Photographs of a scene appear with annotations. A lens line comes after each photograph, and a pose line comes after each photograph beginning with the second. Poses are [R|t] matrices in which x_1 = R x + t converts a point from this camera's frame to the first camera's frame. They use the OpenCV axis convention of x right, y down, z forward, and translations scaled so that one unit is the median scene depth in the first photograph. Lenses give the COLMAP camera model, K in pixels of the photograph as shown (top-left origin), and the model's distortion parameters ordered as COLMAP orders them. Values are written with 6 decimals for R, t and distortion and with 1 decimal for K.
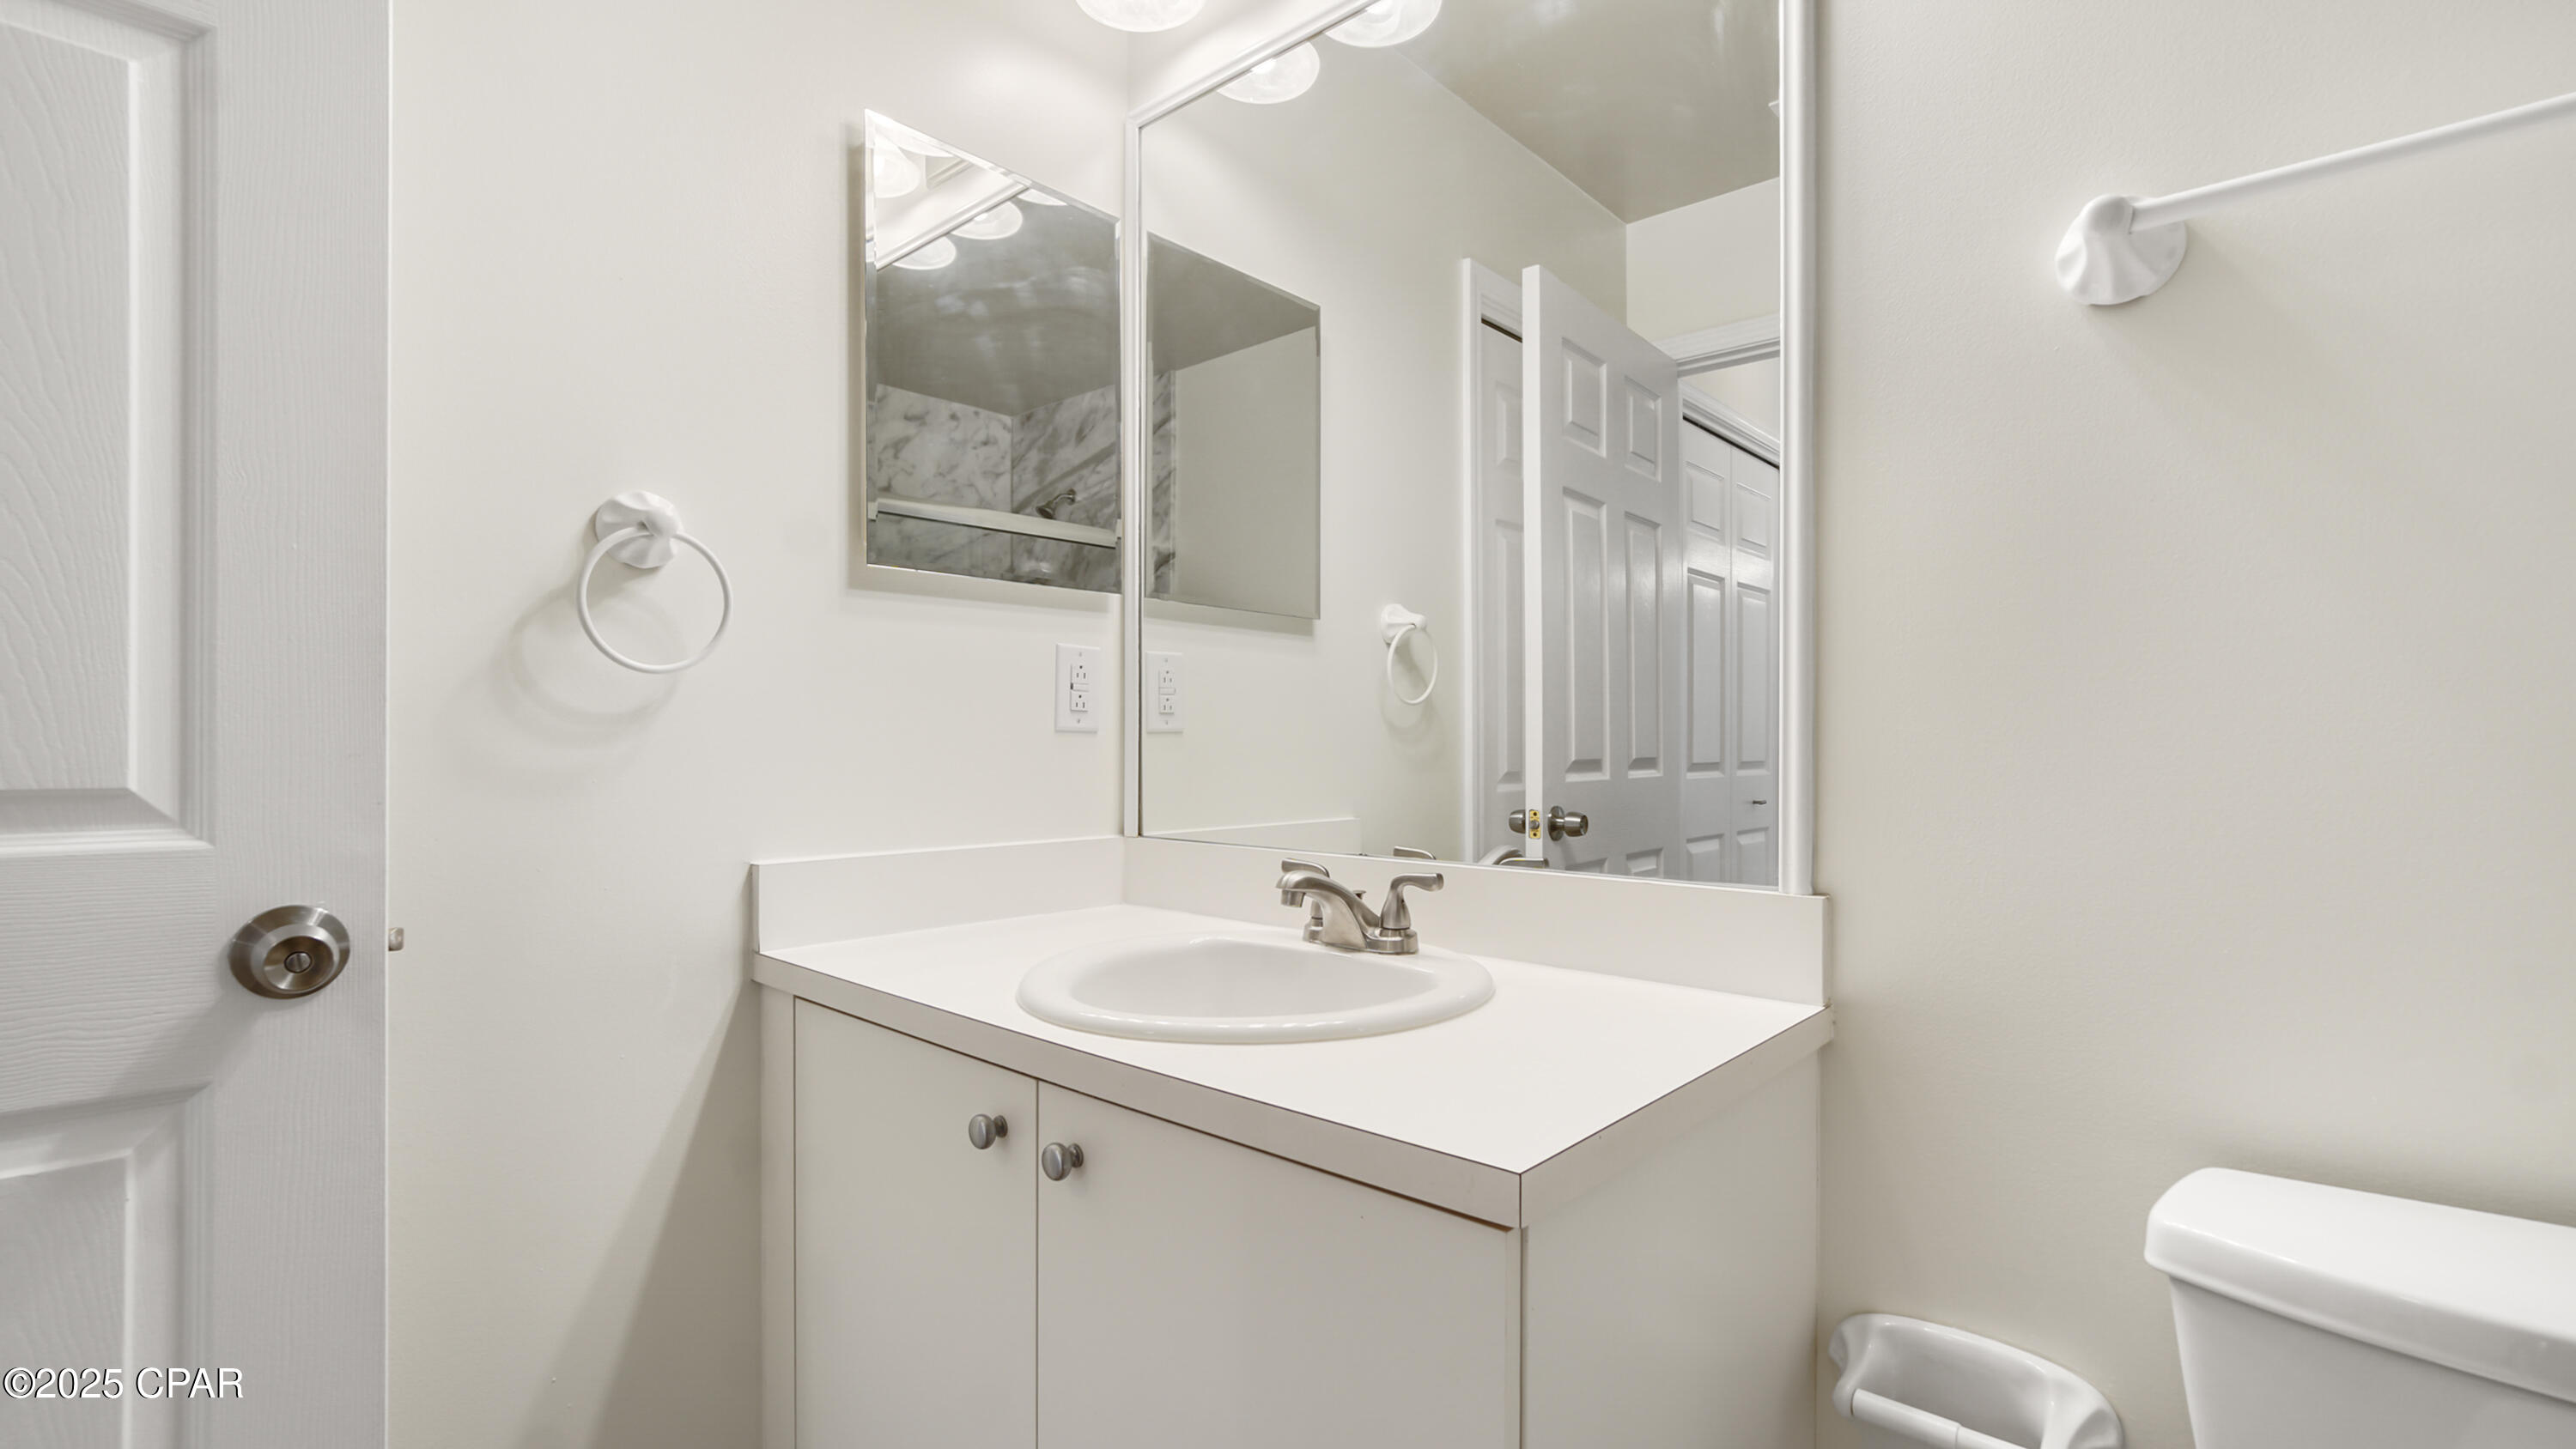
lens RADIAL K [[1179.9, 0, 1266.5], [0, 1179.9, 769.1], [0, 0, 1]] dist [-0.005065, 0.000757]
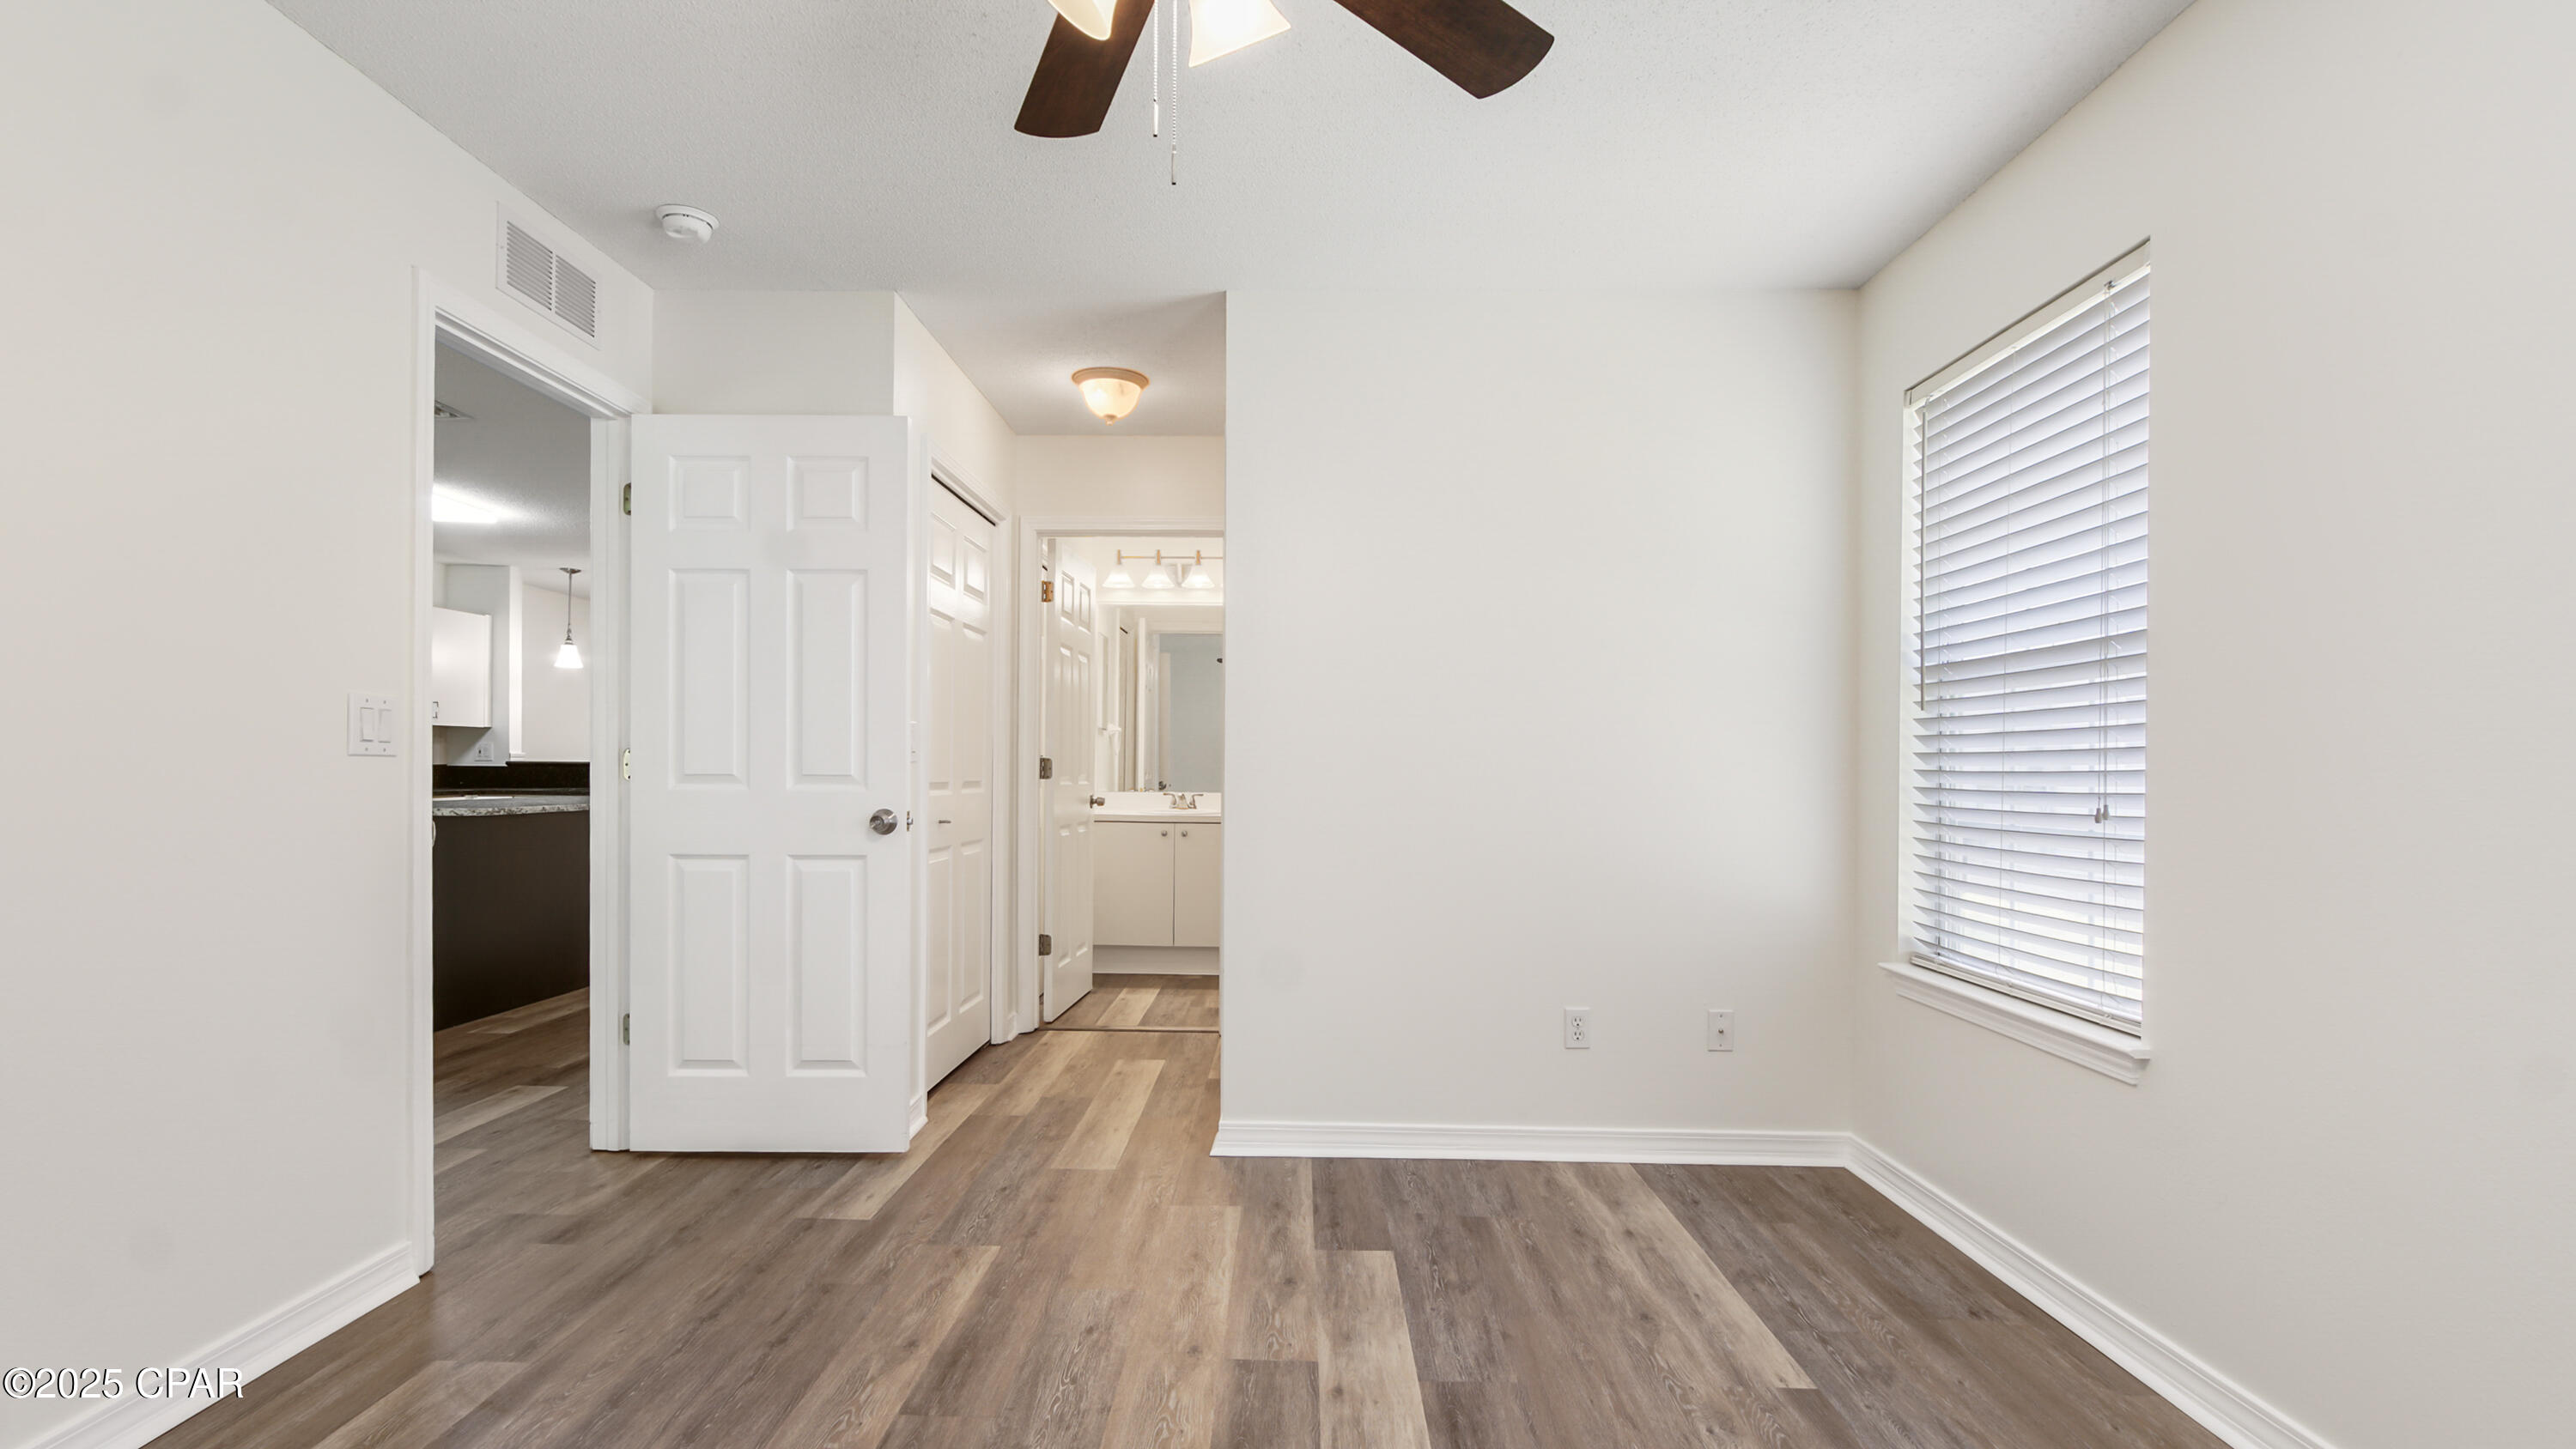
lens RADIAL K [[1179.9, 0, 1266.5], [0, 1179.9, 769.1], [0, 0, 1]] dist [-0.005065, 0.000757]
pose [[0.799484, 0.005832, 0.600659, -2.098972], [0.008709, 0.999735, -0.021299, 0.086944], [-0.600624, 0.022259, 0.799222, -2.661195]]
